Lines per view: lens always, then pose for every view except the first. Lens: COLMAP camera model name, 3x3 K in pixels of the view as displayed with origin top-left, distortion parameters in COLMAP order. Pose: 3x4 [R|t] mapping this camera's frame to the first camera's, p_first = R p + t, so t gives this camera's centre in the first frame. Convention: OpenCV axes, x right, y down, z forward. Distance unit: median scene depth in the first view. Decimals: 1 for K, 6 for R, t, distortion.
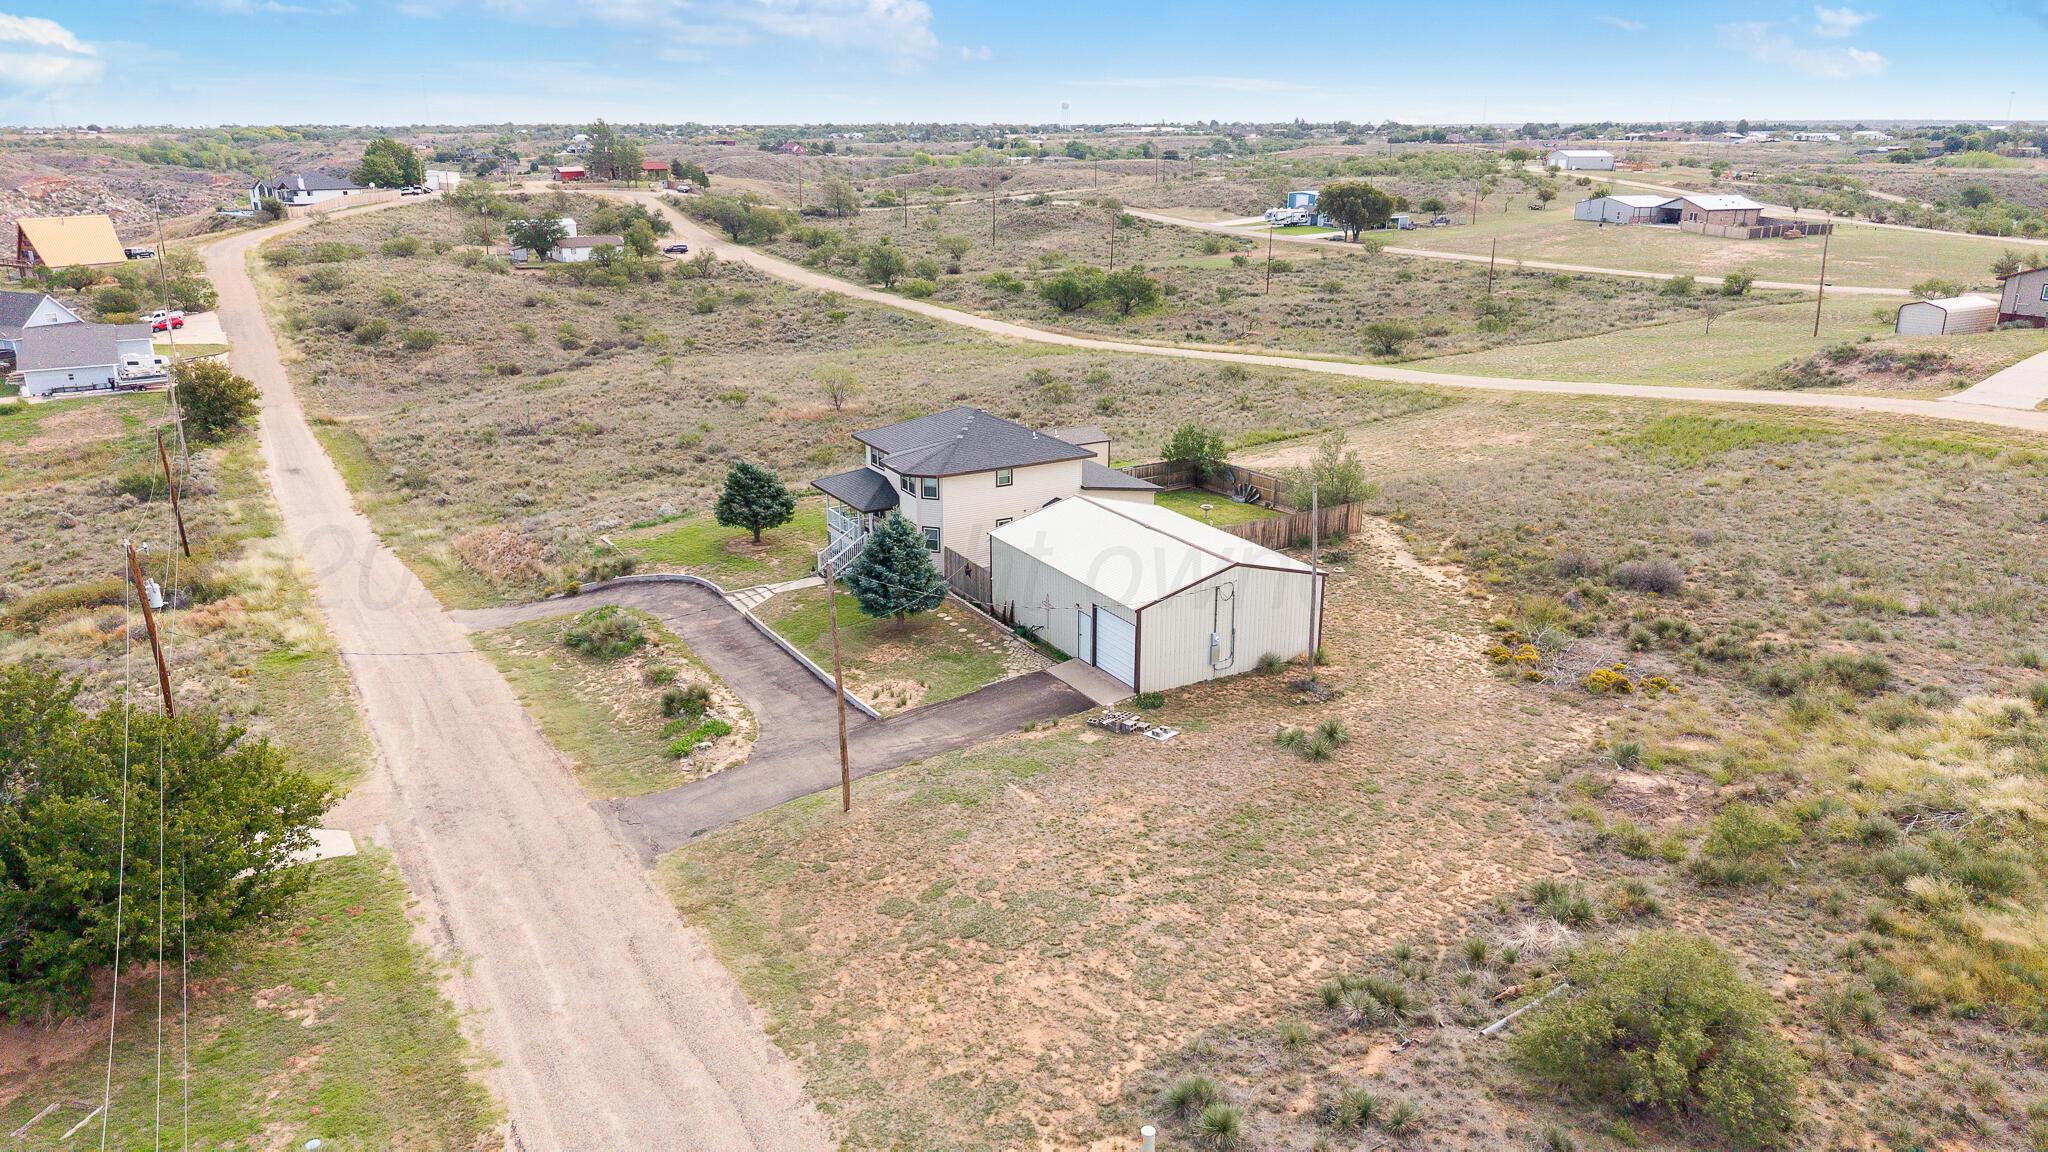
lens RADIAL K [[1368.8, 0, 1028.3], [0, 1368.8, 618.1], [0, 0, 1]] dist [-0.001040, -0.001175]
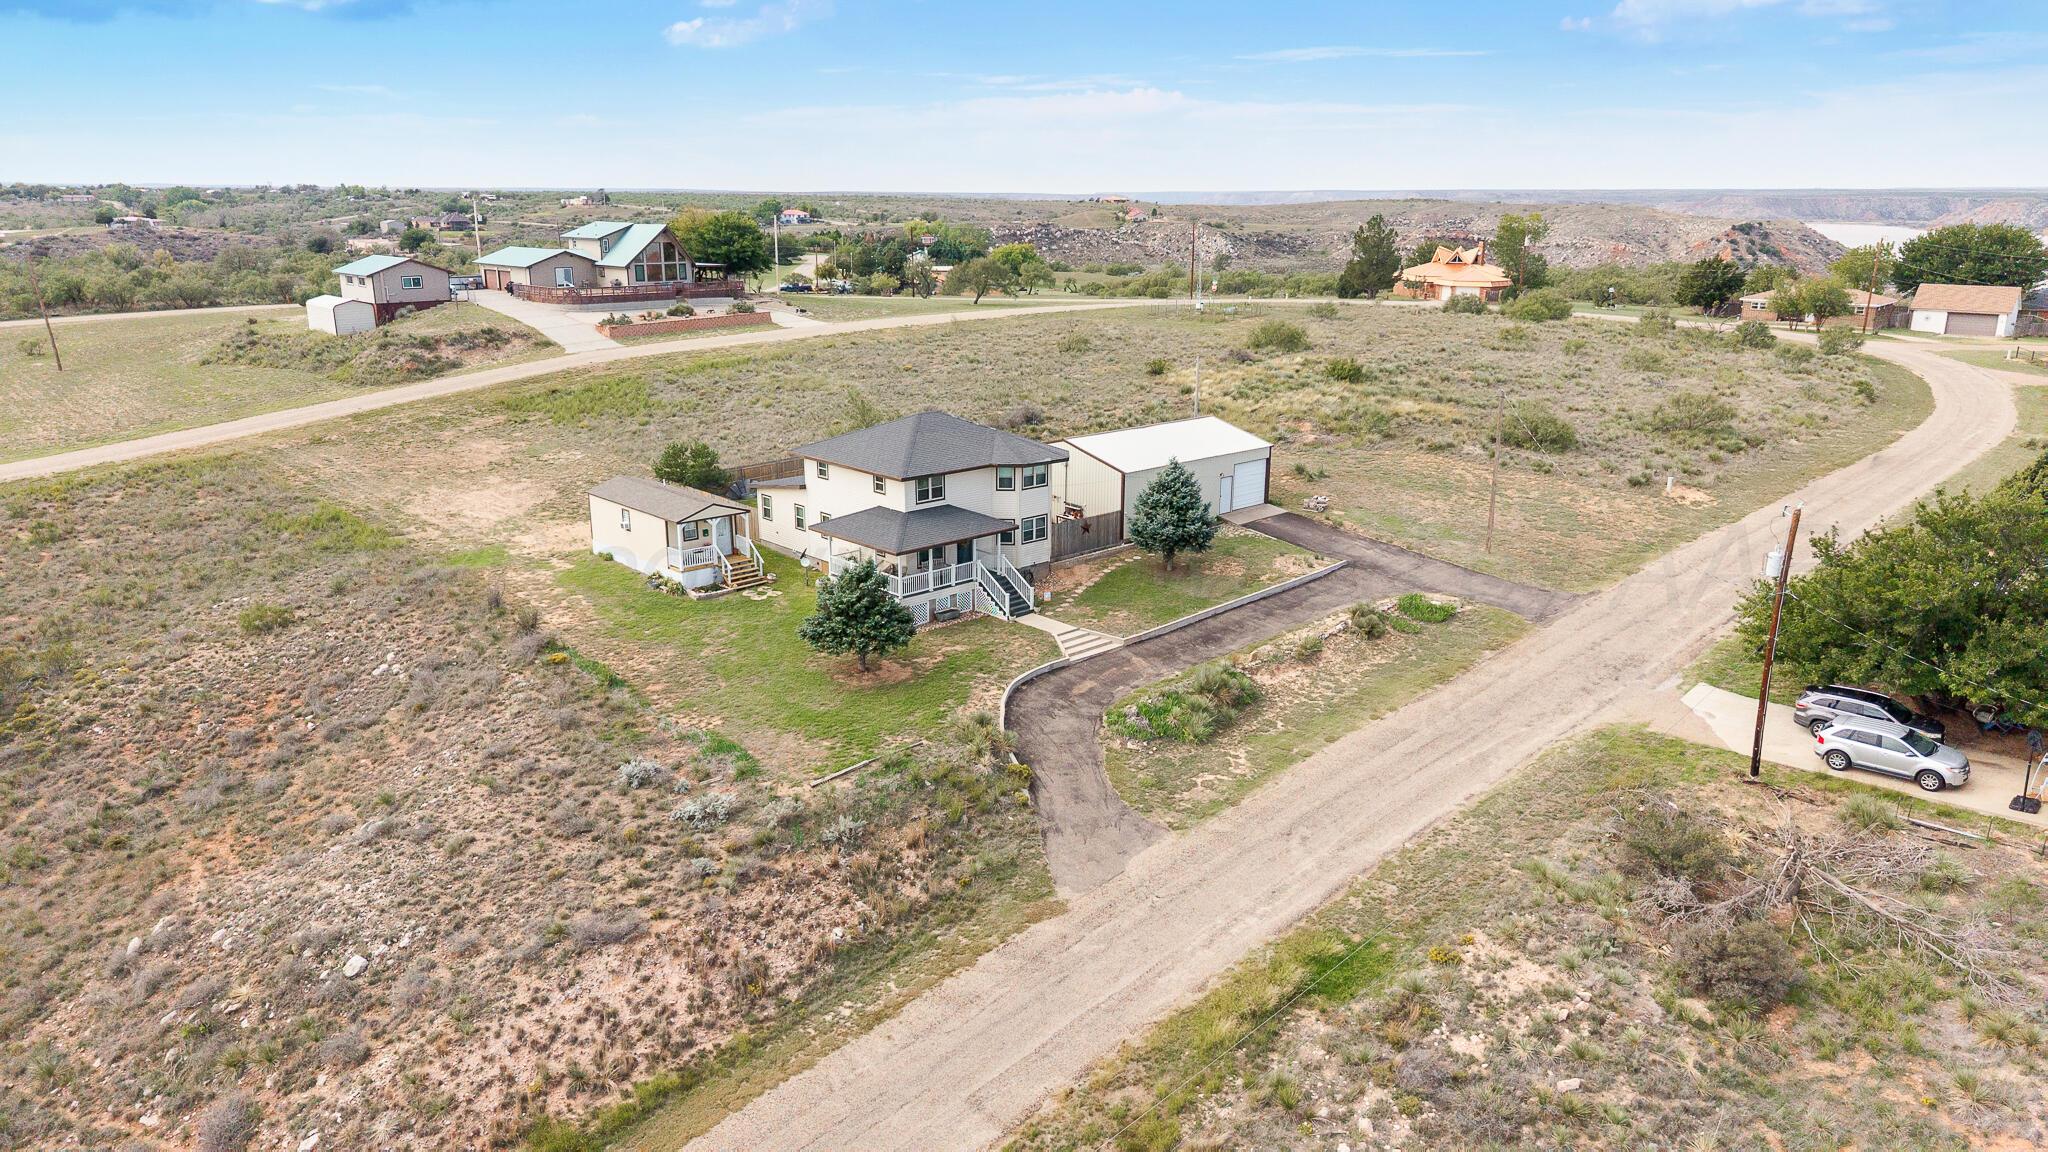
lens RADIAL K [[1322.1, 0, 1025.6], [0, 1322.1, 621.3], [0, 0, 1]] dist [0.063426, -0.102926]
pose [[-0.218677, -0.298400, 0.929052, -1.191737], [0.323361, 0.876139, 0.357517, -0.417535], [-0.920662, 0.378600, -0.095100, 1.343933]]
